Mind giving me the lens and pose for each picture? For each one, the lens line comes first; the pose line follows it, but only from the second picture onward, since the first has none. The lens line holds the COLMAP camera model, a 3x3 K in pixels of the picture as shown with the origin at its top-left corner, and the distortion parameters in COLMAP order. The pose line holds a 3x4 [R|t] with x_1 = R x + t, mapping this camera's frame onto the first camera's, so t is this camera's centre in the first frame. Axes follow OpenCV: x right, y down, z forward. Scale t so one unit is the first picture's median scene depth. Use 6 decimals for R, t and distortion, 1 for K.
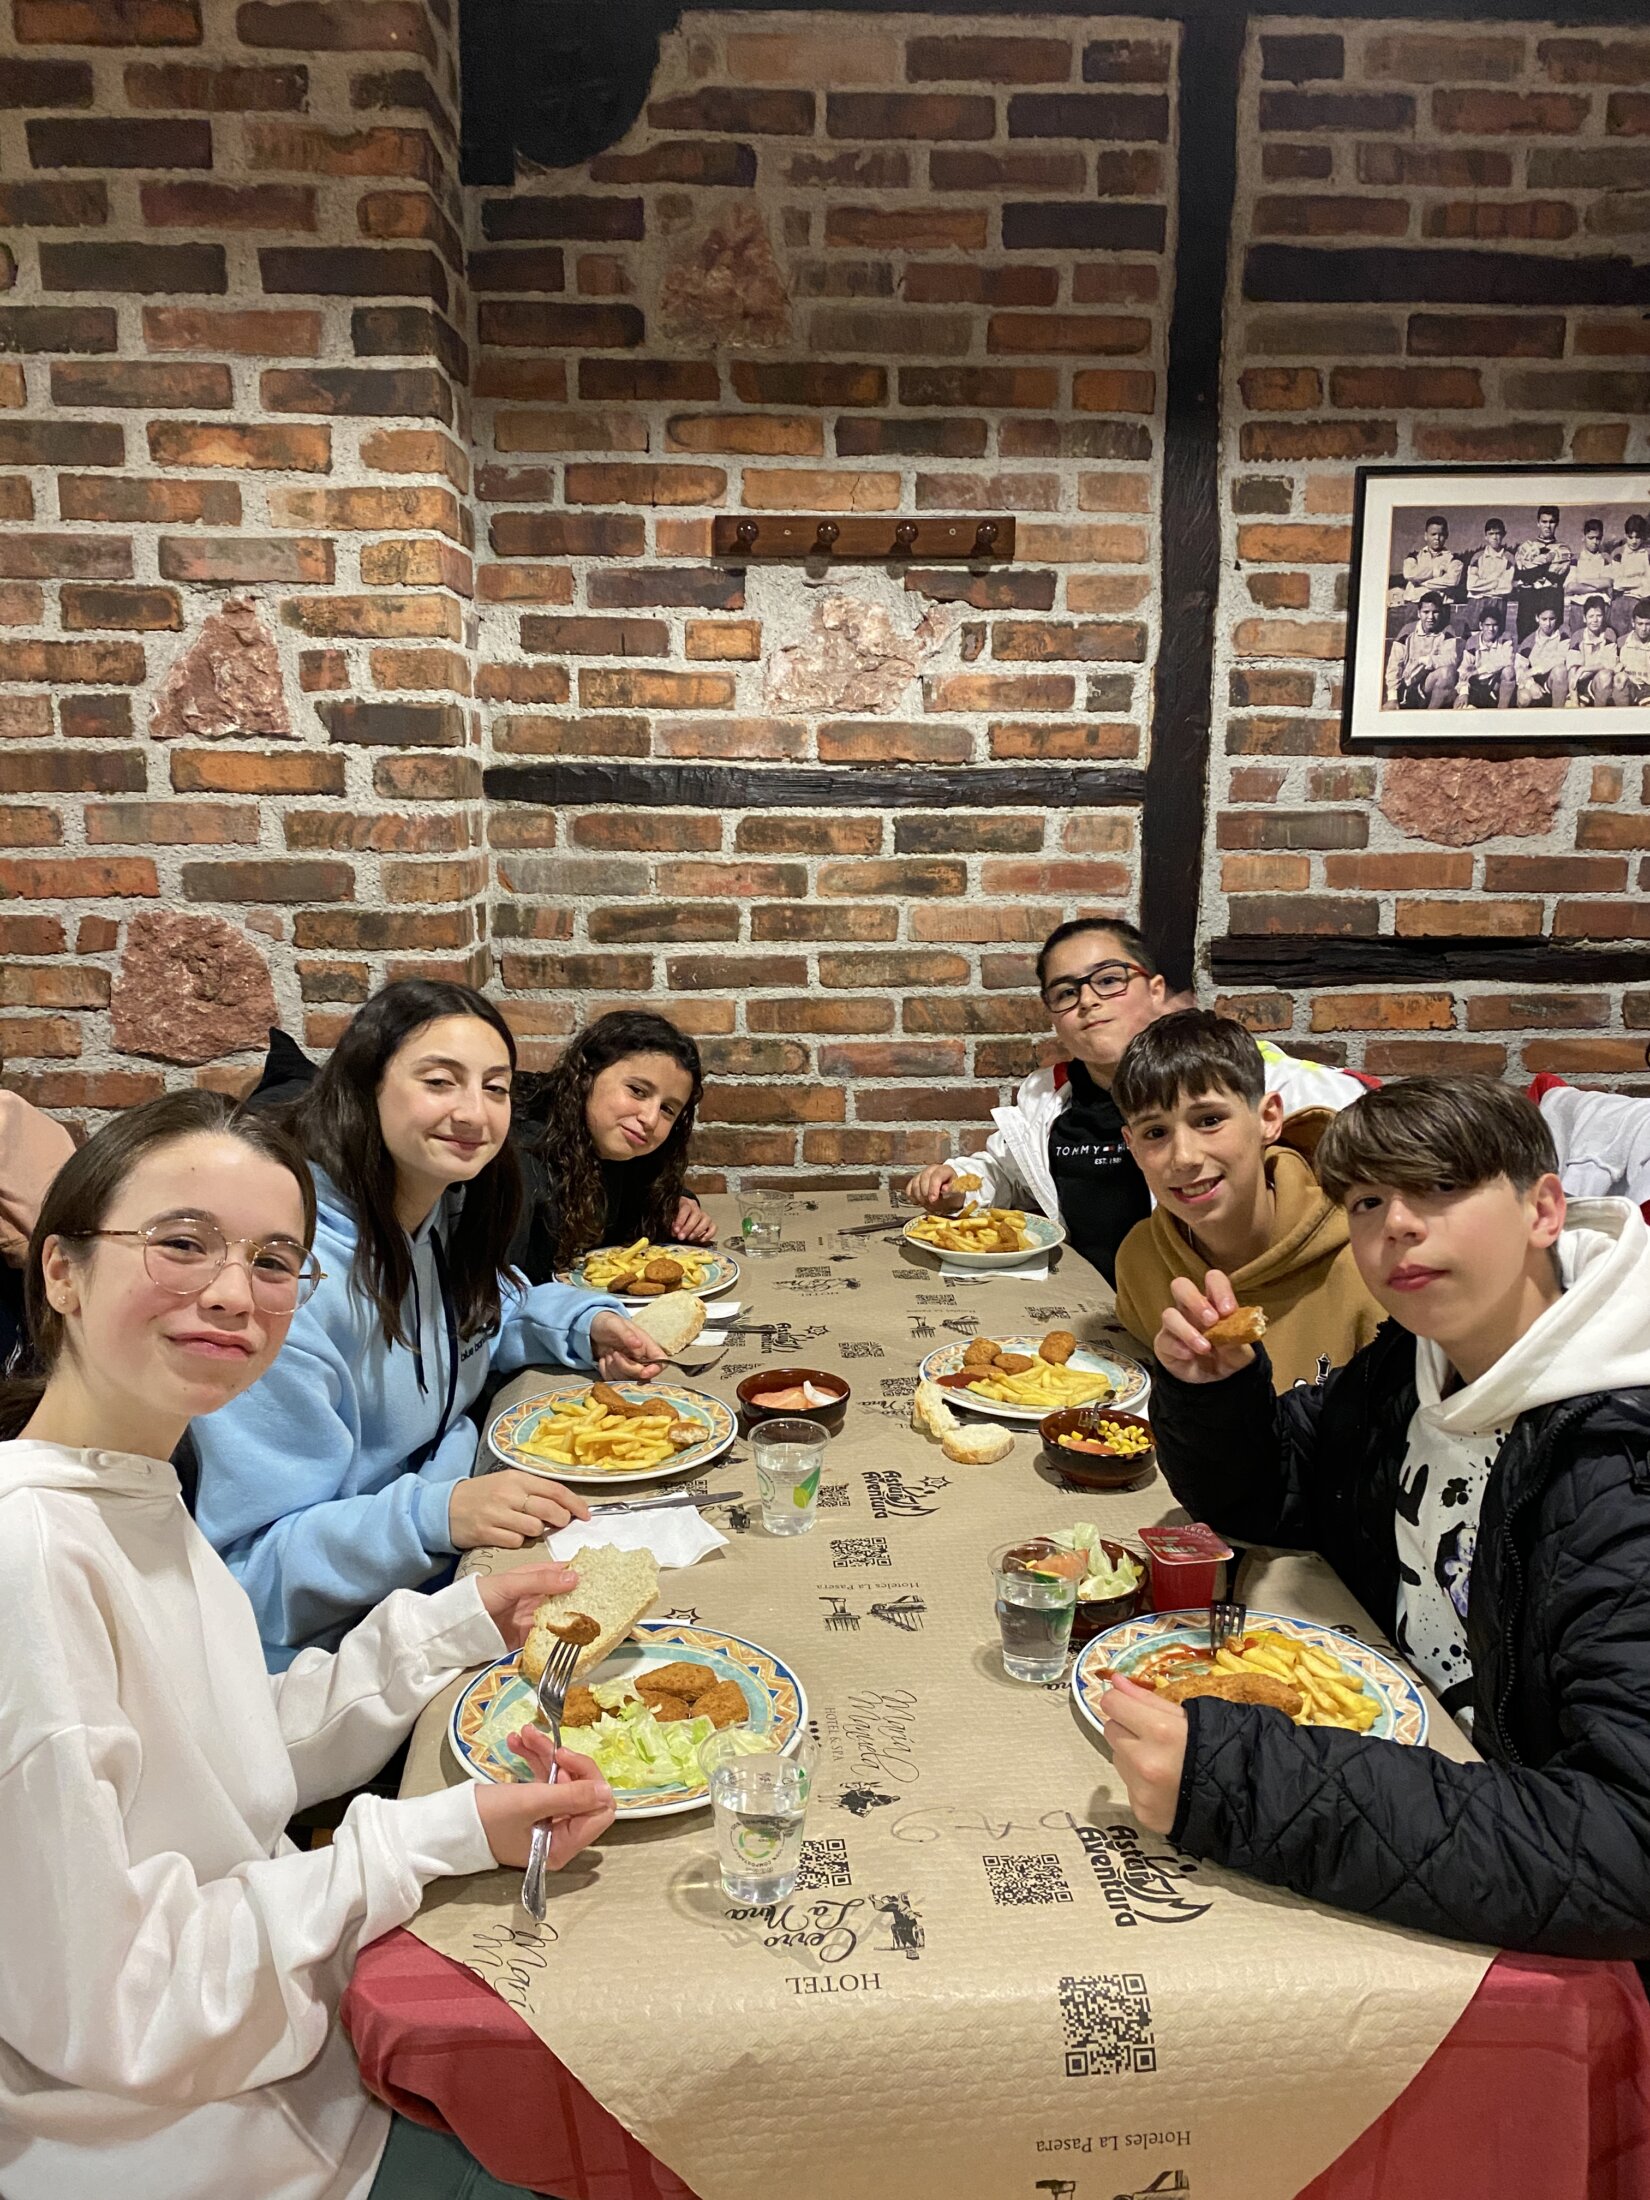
lens RADIAL K [[1640.9, 0, 825.0], [0, 1640.9, 1100.0], [0, 0, 1]] dist [0.002720, 0.001720]
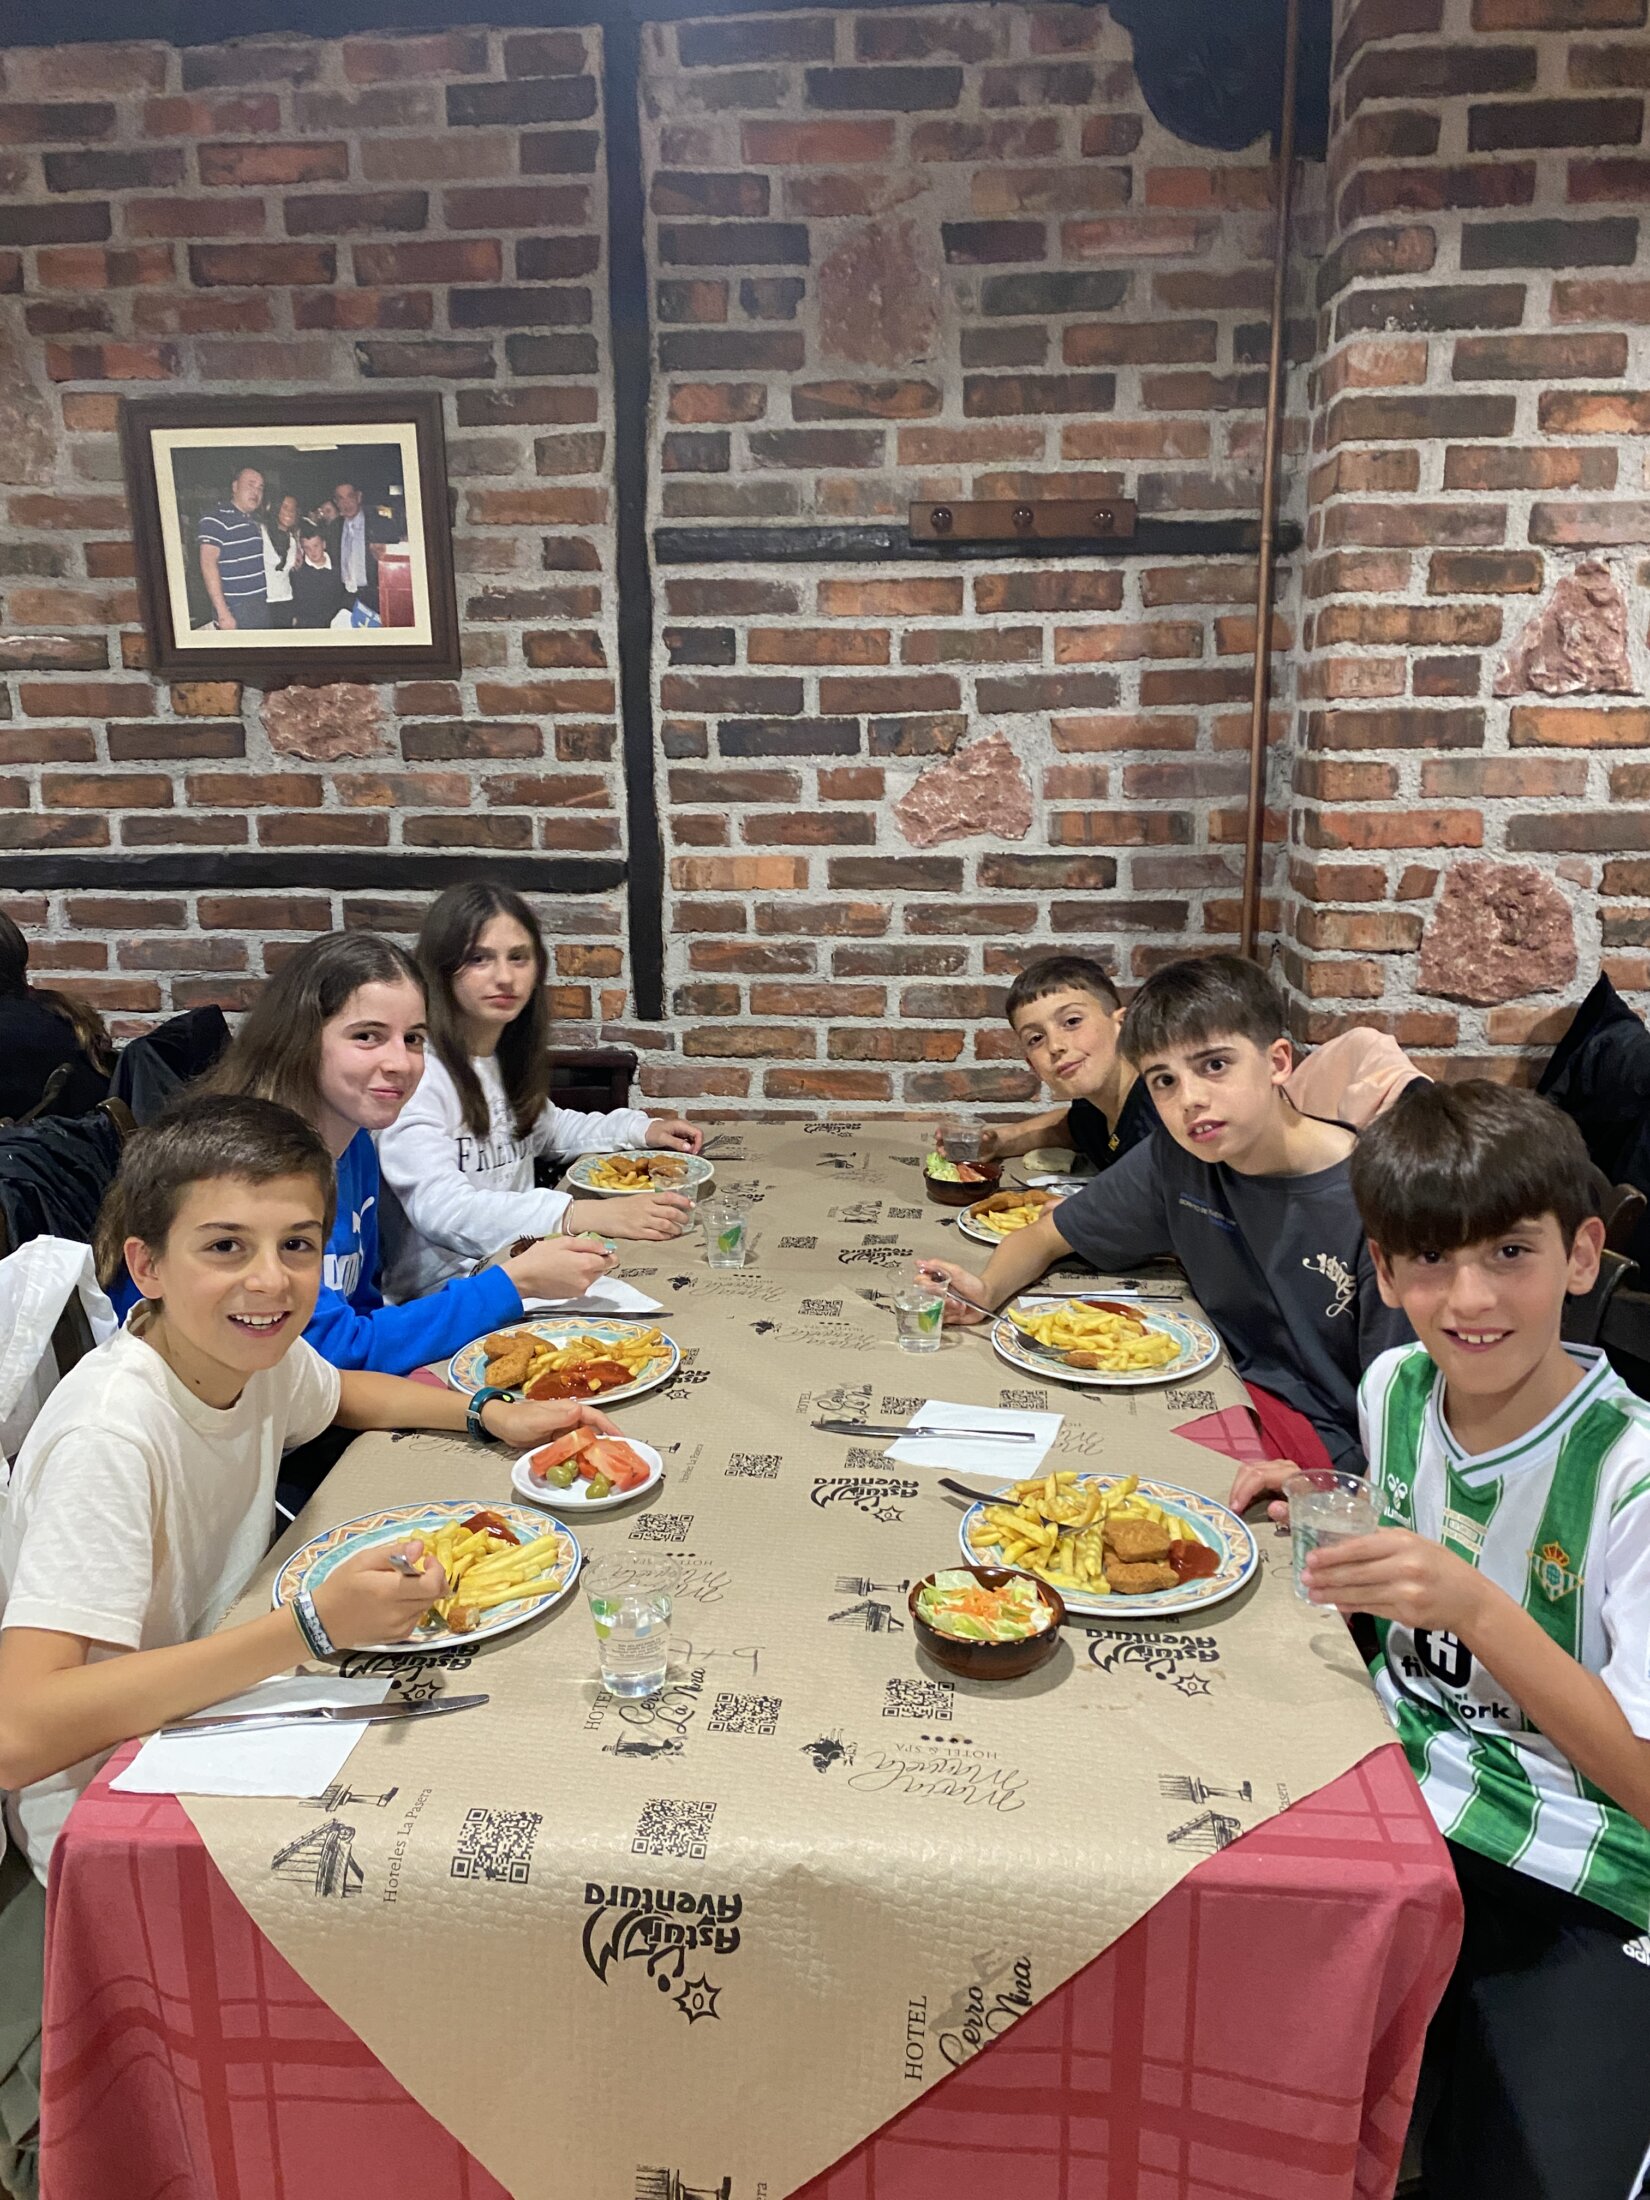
lens RADIAL K [[1640.9, 0, 825.0], [0, 1640.9, 1100.0], [0, 0, 1]] dist [0.002720, 0.001720]
pose [[0.993004, 0.014829, -0.117149, -0.712389], [-0.009523, 0.998909, 0.045716, -0.005051], [0.117699, -0.044280, 0.992062, -0.110990]]
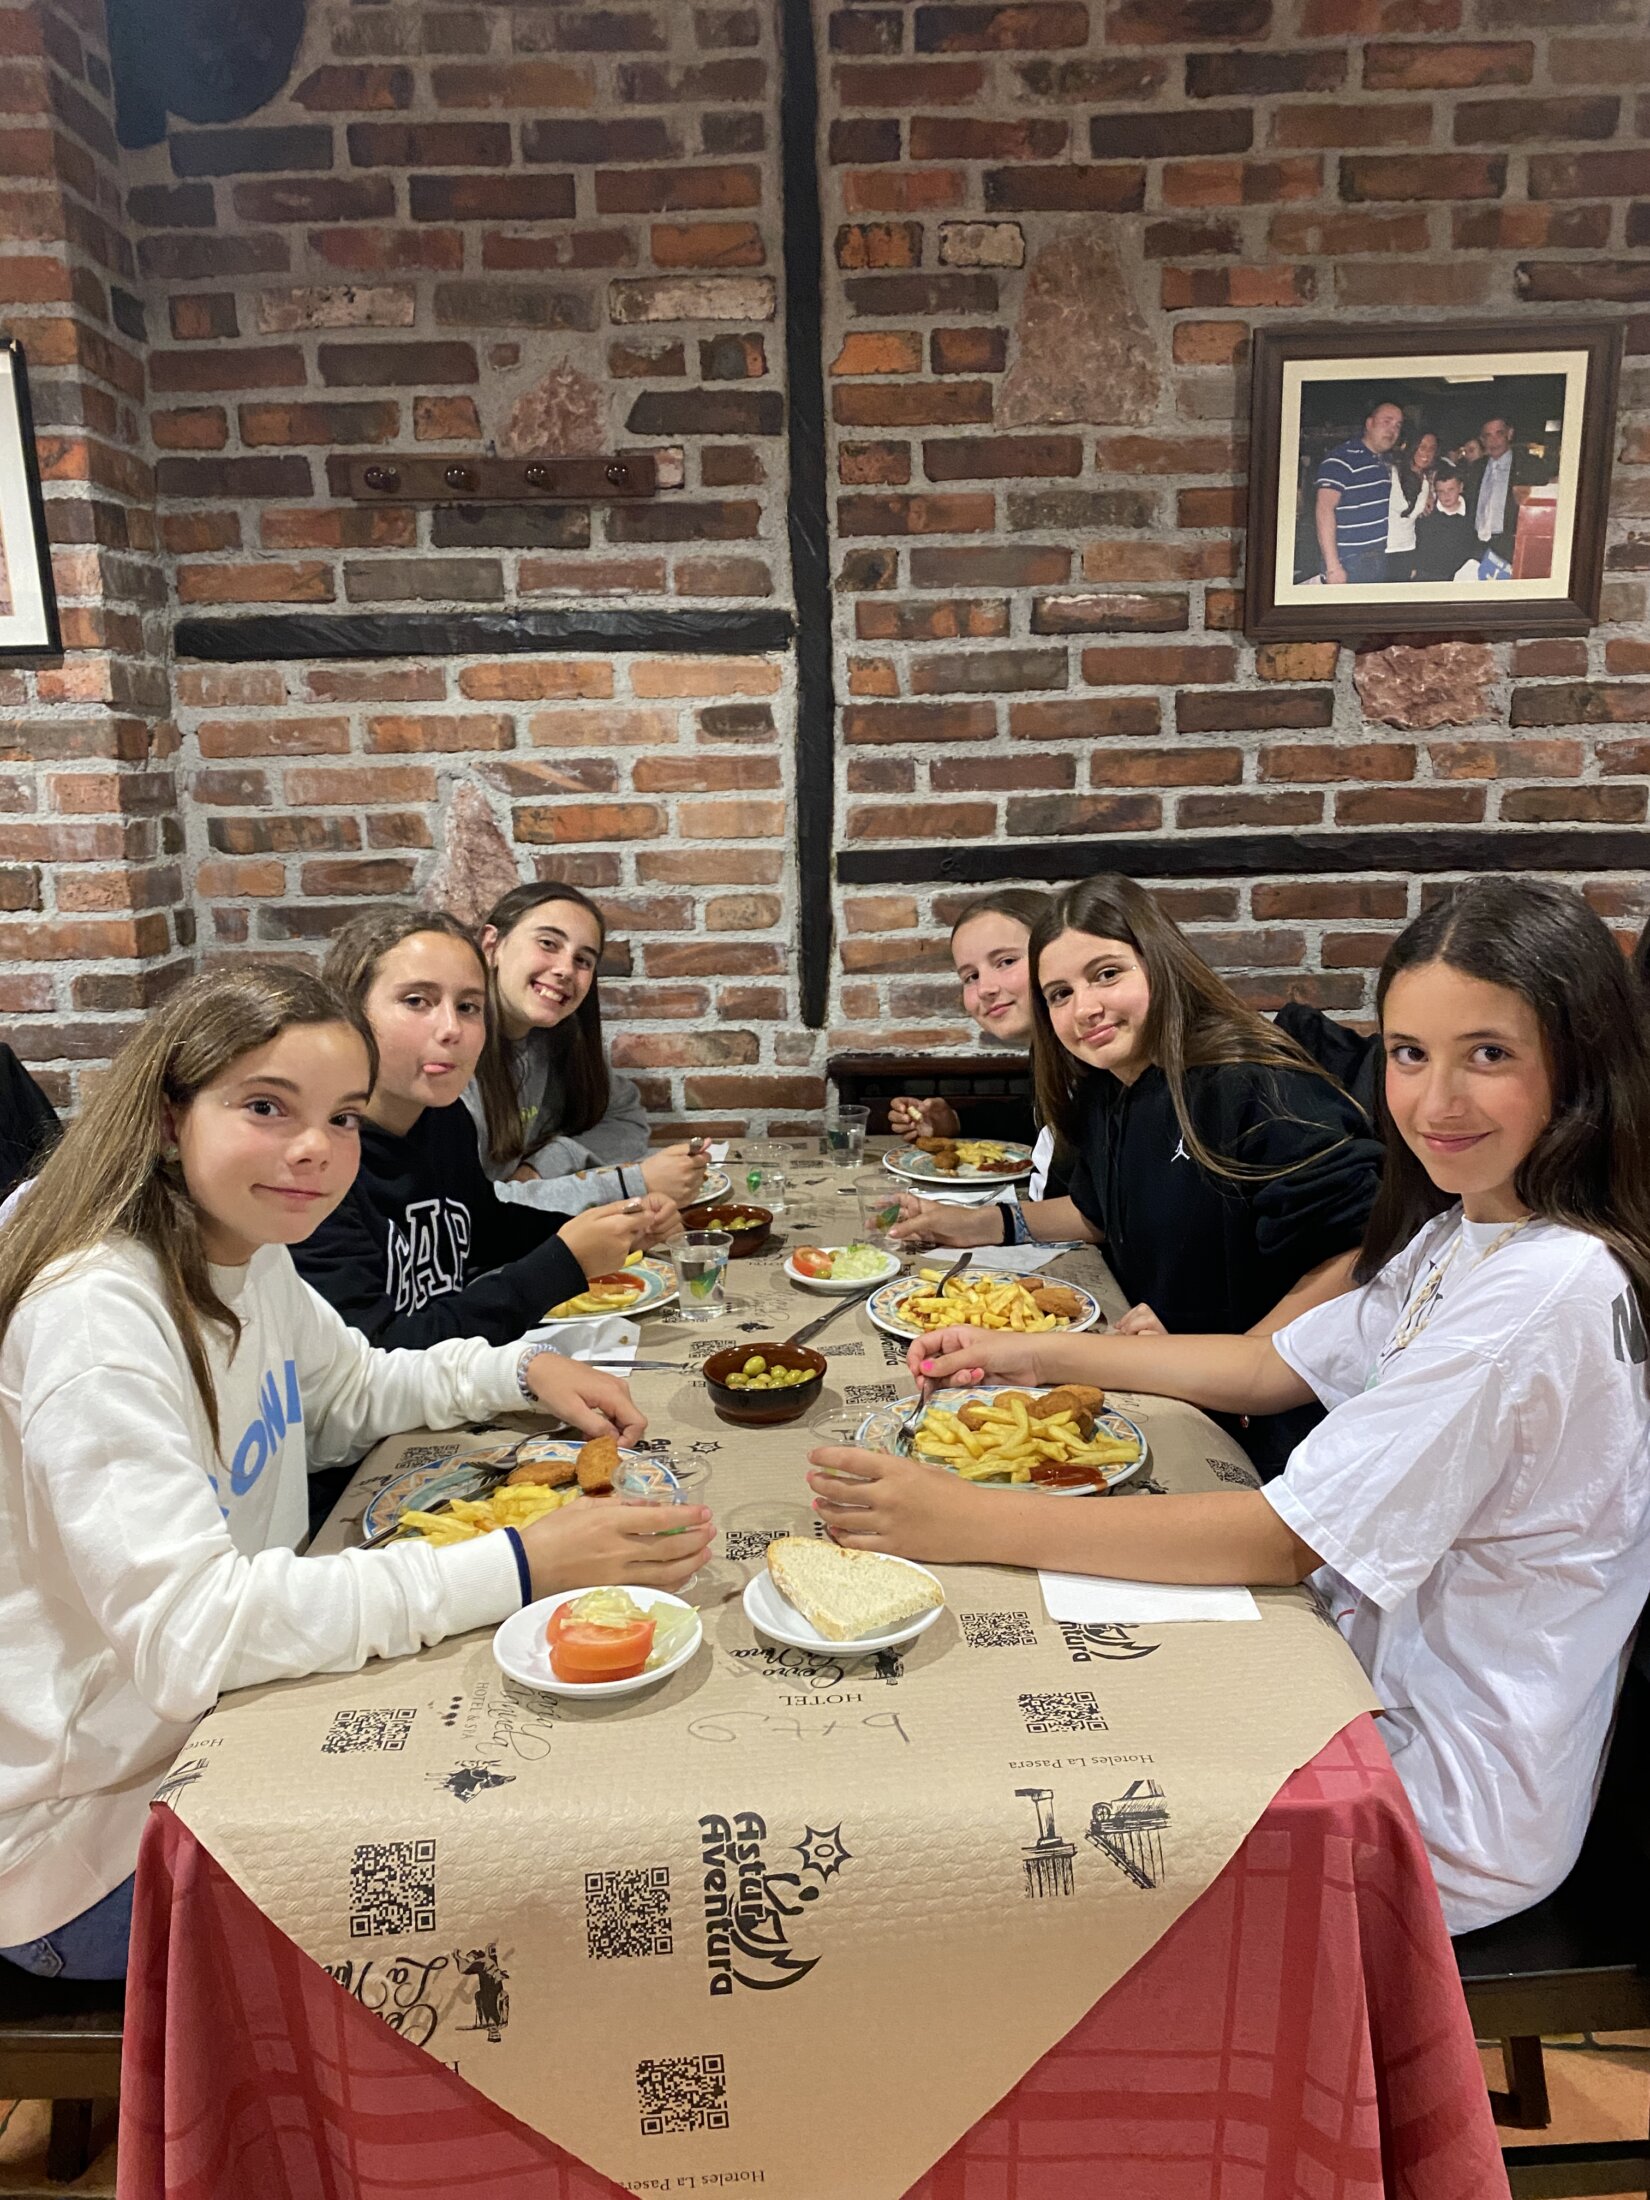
lens RADIAL K [[1640.9, 0, 825.0], [0, 1640.9, 1100.0], [0, 0, 1]] dist [0.002720, 0.001720]
pose [[0.997794, -0.013414, -0.065014, -1.535994], [0.014450, 0.999776, 0.015495, 0.027163], [0.064791, -0.016401, 0.997764, -0.062123]]
